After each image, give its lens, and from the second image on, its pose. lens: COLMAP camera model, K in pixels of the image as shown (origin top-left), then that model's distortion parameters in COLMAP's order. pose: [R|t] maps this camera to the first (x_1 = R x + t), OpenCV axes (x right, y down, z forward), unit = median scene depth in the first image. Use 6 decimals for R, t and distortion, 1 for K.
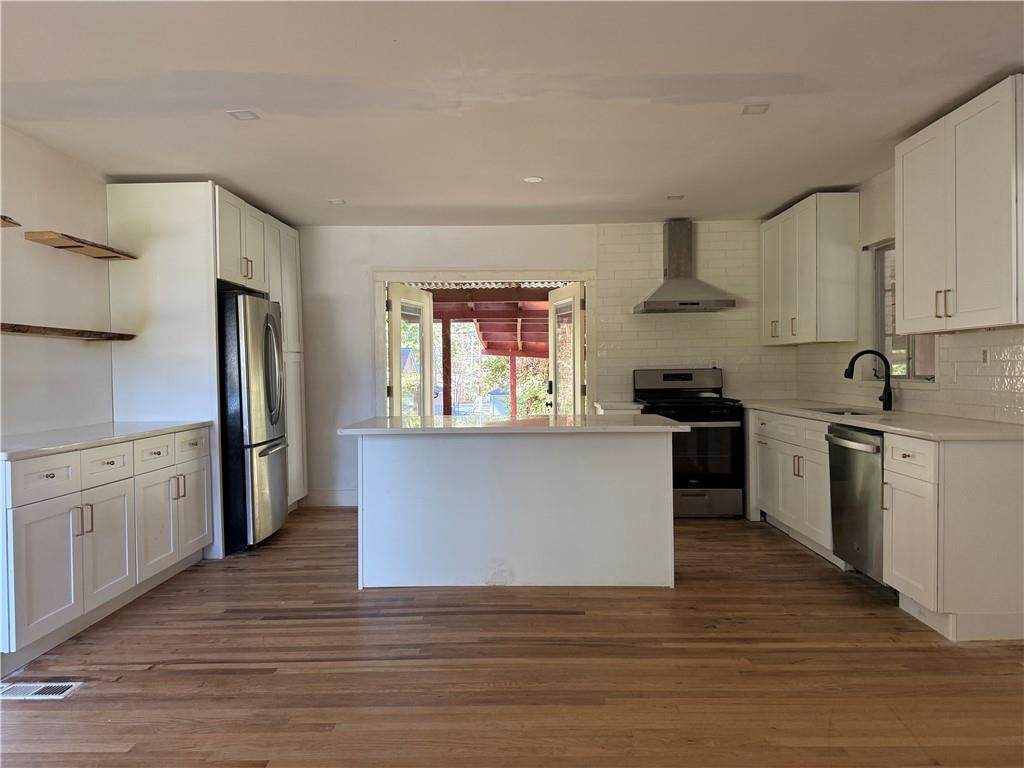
lens RADIAL K [[717.9, 0, 510.5], [0, 717.9, 381.4], [0, 0, 1]] dist [0.059356, -0.075533]
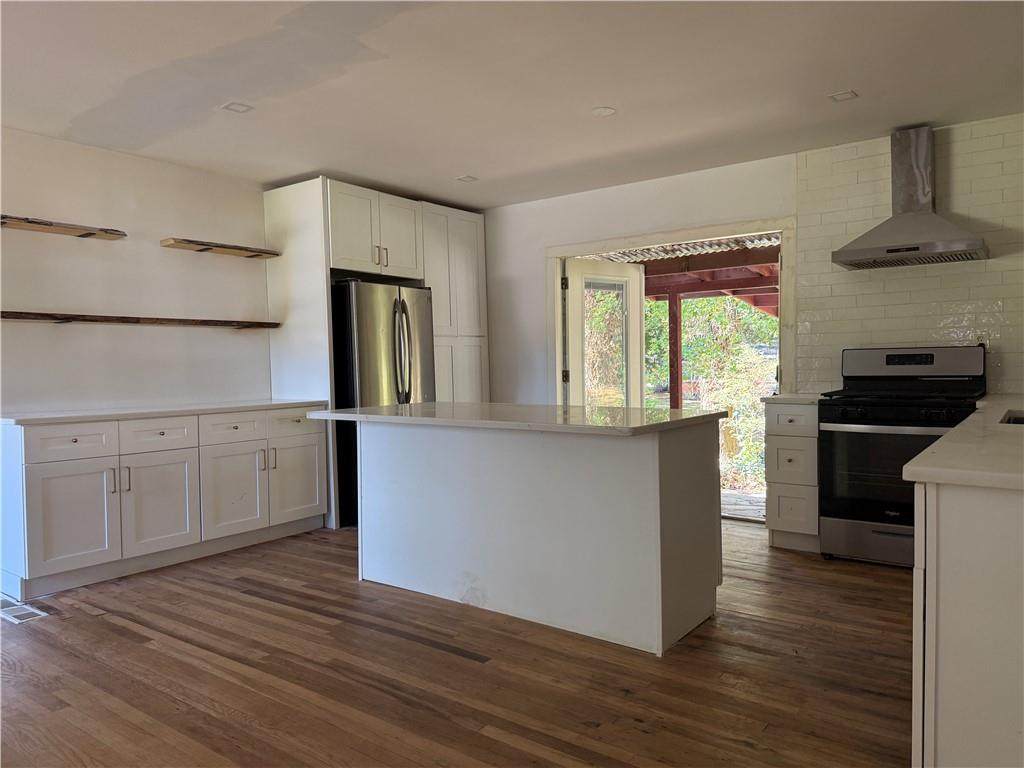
lens RADIAL K [[717.9, 0, 511.9], [0, 717.9, 382.9], [0, 0, 1]] dist [0.059356, -0.075533]
pose [[0.810351, 0.015135, -0.585749, 0.518748], [-0.003262, 0.999767, 0.021321, 0.004660], [0.585935, -0.015367, 0.810212, 0.350509]]
